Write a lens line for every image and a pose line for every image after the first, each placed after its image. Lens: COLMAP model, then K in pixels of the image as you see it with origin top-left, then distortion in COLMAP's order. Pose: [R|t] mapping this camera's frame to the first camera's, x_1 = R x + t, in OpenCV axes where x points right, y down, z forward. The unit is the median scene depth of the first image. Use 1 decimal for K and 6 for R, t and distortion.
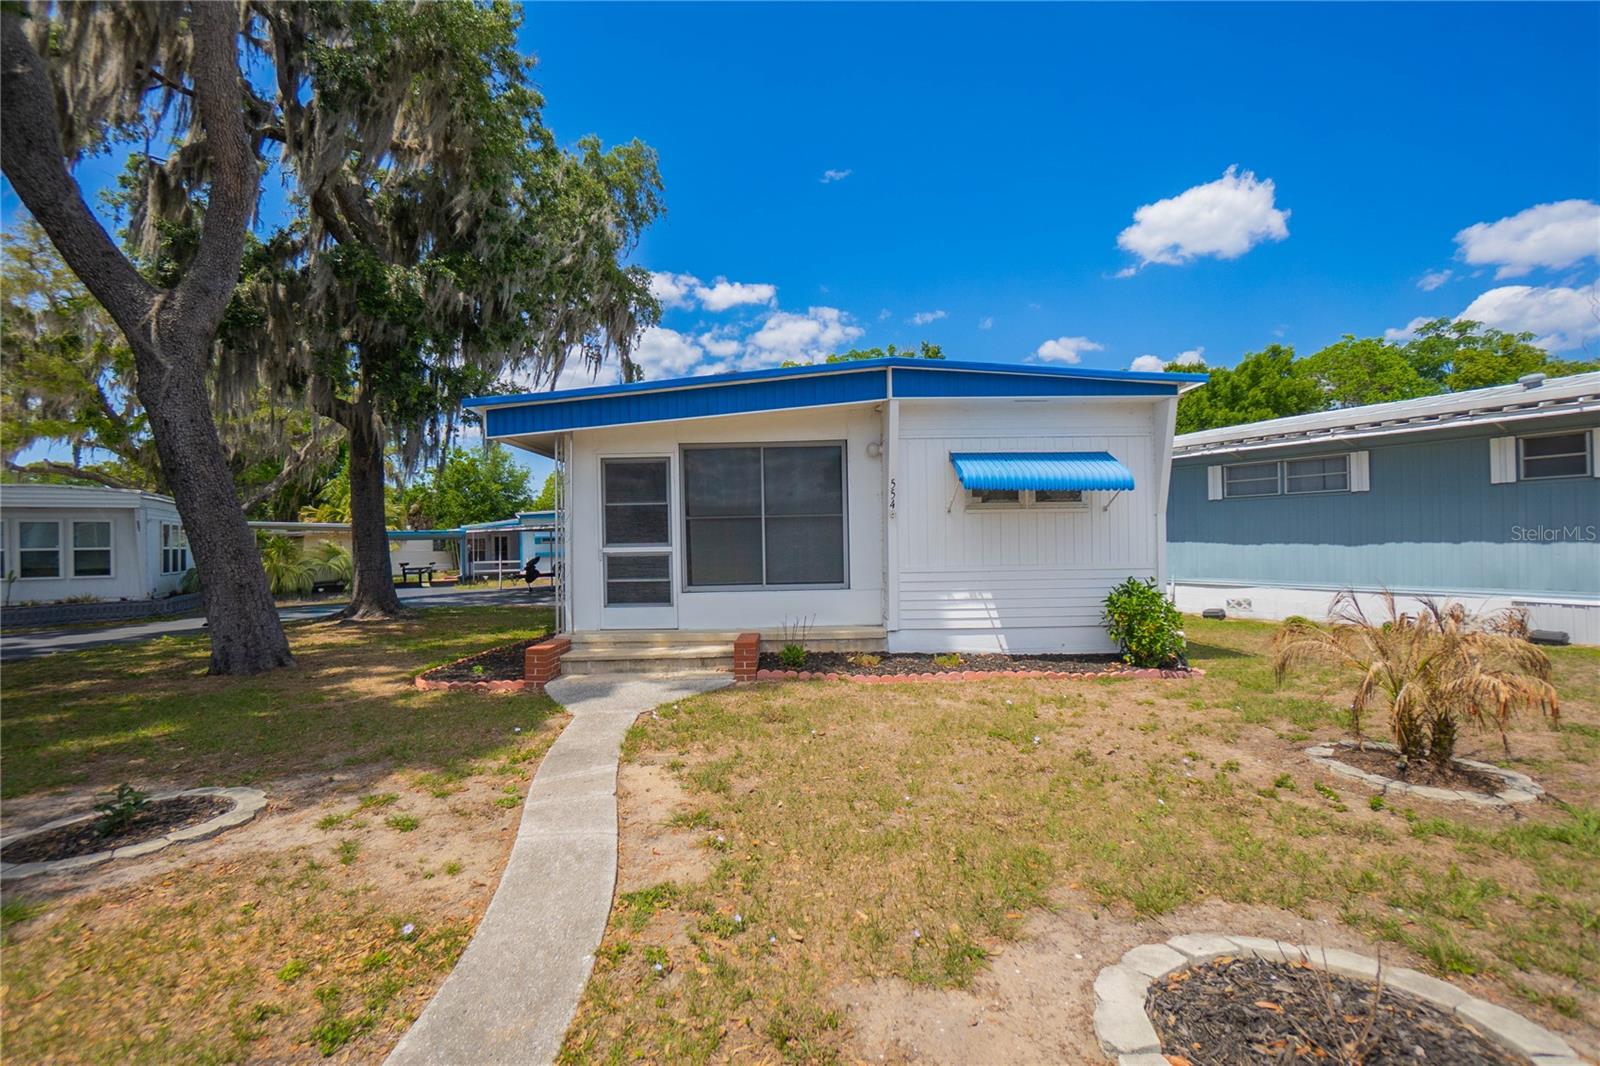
lens RADIAL K [[712.9, 0, 790.1], [0, 712.9, 537.1], [0, 0, 1]] dist [-0.055111, 0.022423]
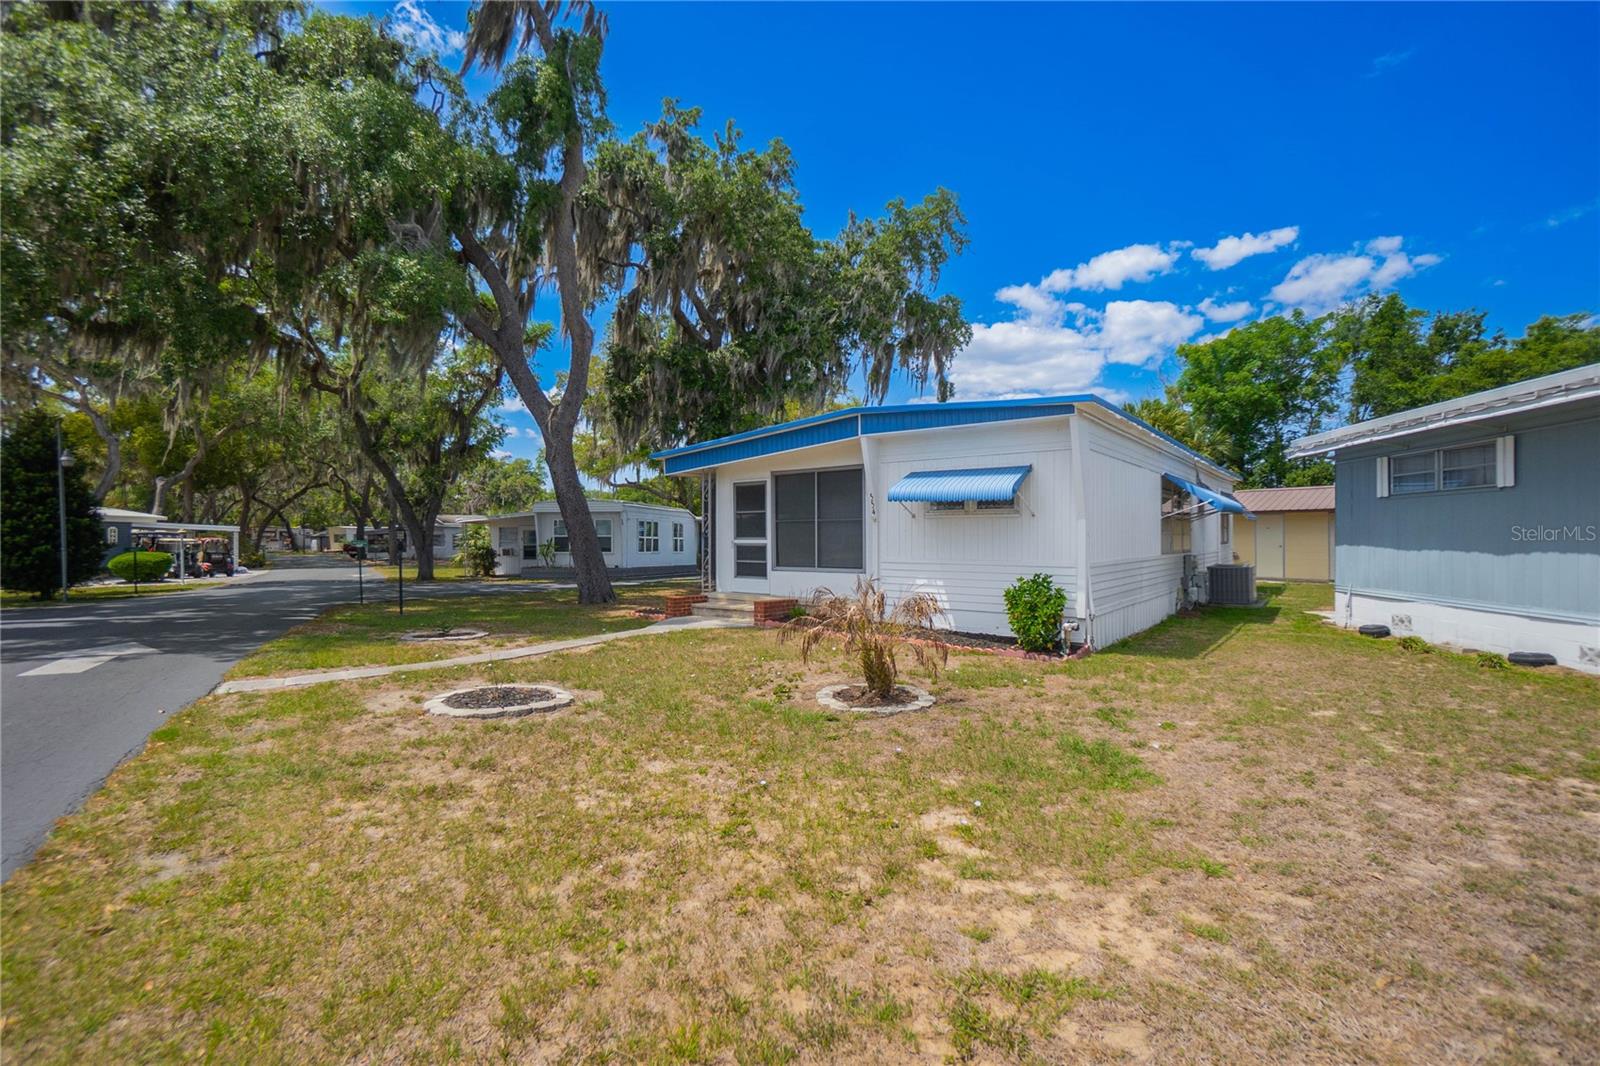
lens RADIAL K [[712.9, 0, 790.1], [0, 712.9, 537.1], [0, 0, 1]] dist [-0.055111, 0.022423]
pose [[0.778666, 0.016034, -0.627234, 0.680396], [-0.007474, 0.999840, 0.016281, -0.014919], [0.627395, -0.007989, 0.778660, -0.127542]]
